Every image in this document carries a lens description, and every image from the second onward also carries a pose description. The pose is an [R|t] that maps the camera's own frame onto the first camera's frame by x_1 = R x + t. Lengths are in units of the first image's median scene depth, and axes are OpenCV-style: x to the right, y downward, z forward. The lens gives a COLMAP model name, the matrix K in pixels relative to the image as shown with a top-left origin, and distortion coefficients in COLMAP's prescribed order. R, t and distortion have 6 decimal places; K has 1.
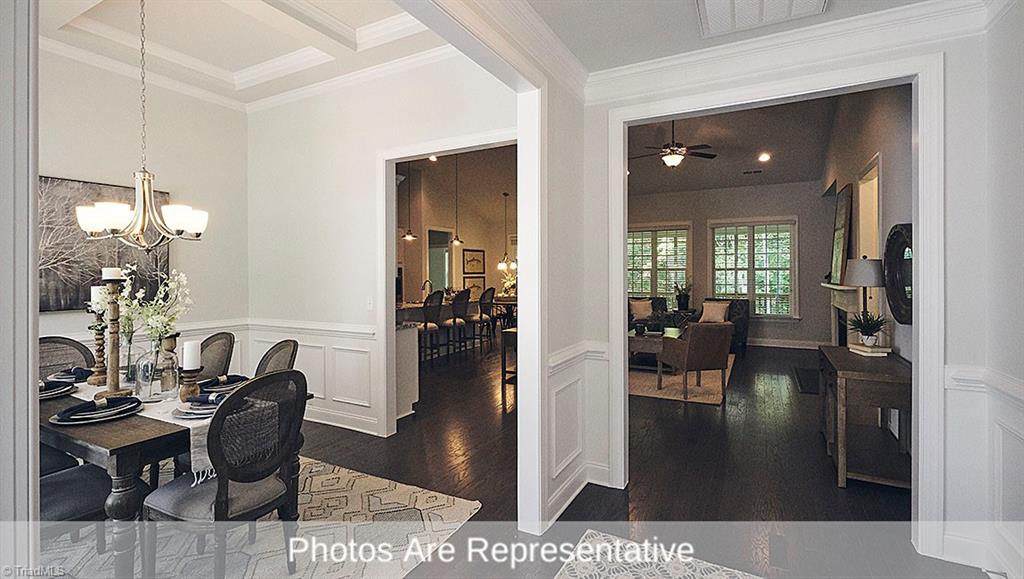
lens RADIAL K [[462.6, 0, 513.3], [0, 462.6, 273.4], [0, 0, 1]] dist [-0.001026, -0.000125]
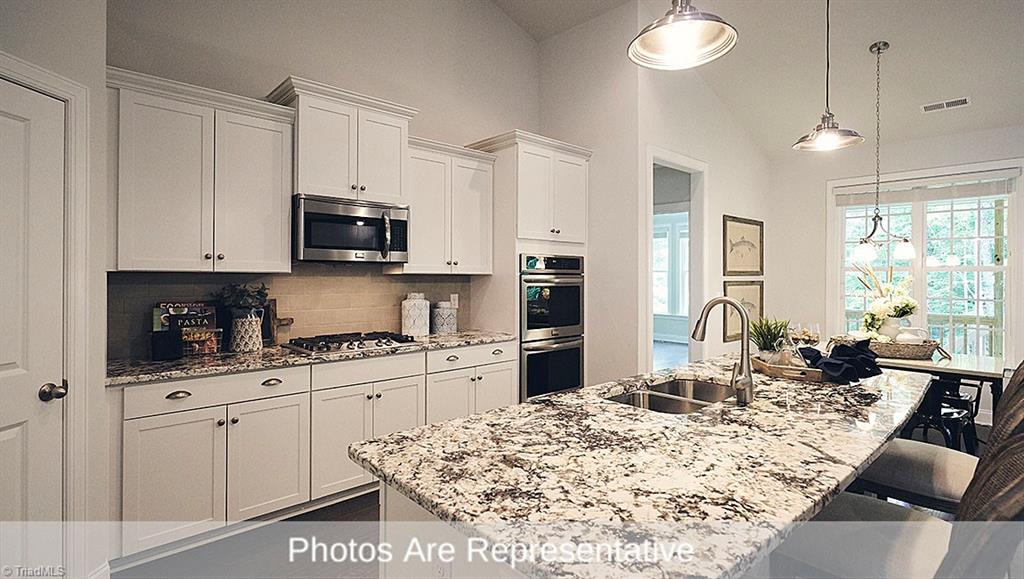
lens RADIAL K [[487.3, 0, 514.0], [0, 487.3, 275.0], [0, 0, 1]] dist [-0.004661, -0.000243]
pose [[0.945836, 0.009243, -0.324513, -0.189371], [-0.009772, 0.999952, -0.000001, 0.004325], [0.324498, 0.003172, 0.945881, 0.688166]]
